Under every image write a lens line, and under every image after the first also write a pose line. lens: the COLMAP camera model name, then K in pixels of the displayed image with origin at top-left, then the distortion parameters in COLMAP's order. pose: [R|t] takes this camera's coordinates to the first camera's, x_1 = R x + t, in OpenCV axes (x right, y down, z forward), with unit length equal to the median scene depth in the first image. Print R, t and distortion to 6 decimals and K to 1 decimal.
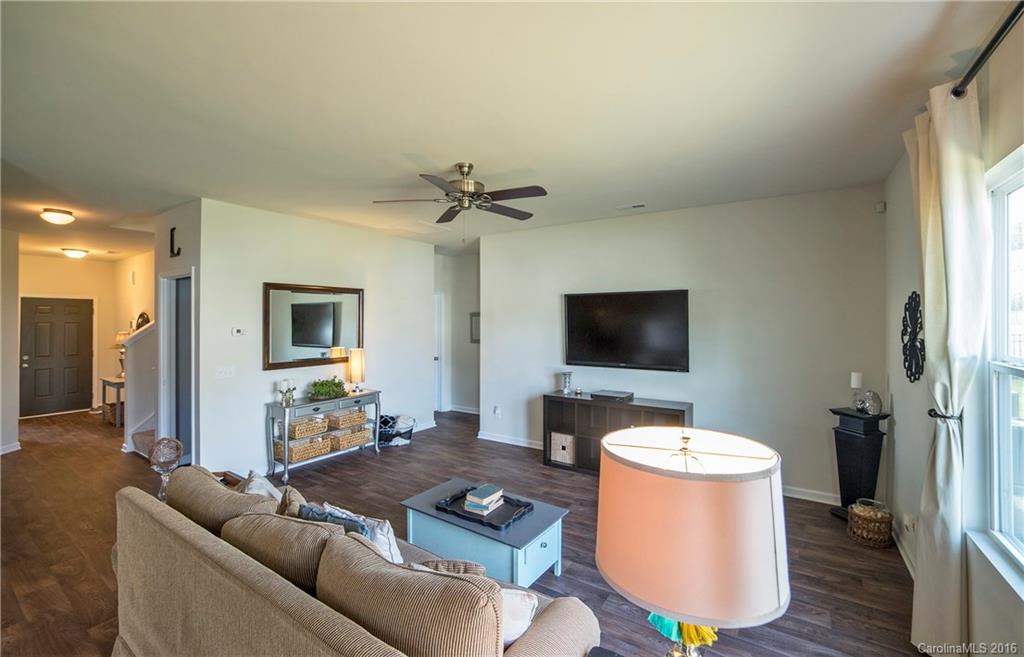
lens RADIAL K [[425.9, 0, 512.7], [0, 425.9, 311.3], [0, 0, 1]] dist [0.000869, 0.000064]
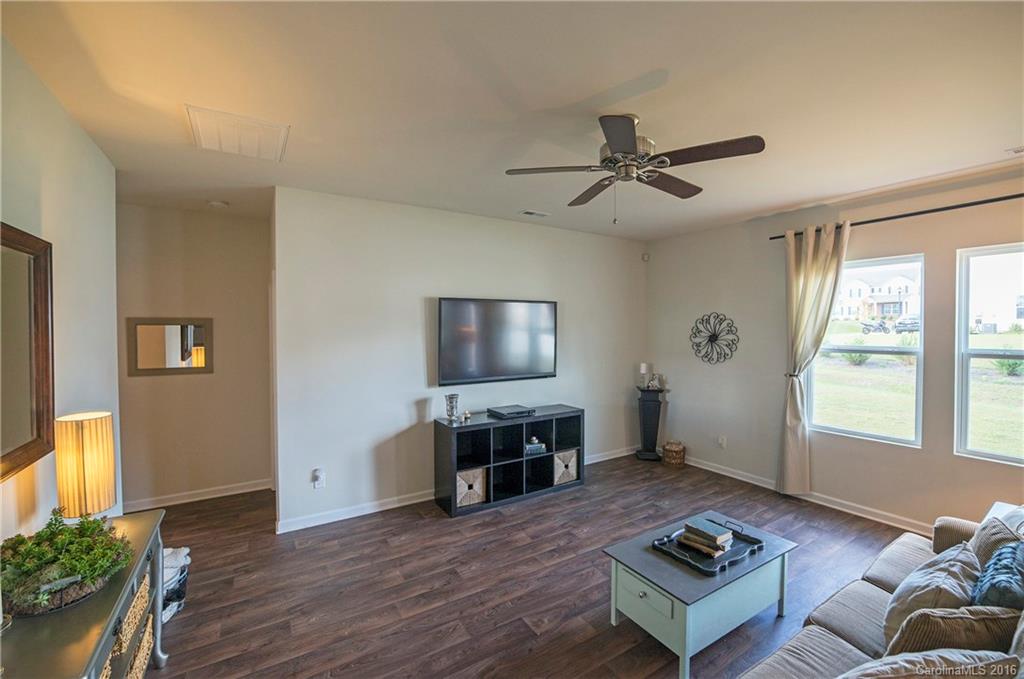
lens RADIAL K [[424.2, 0, 516.0], [0, 424.2, 336.2], [0, 0, 1]] dist [-0.001838, 0.000035]
pose [[0.417428, -0.013946, 0.908603, -0.601976], [-0.009494, 0.999761, 0.019707, 0.016046], [-0.908660, -0.016853, 0.417196, 0.609519]]
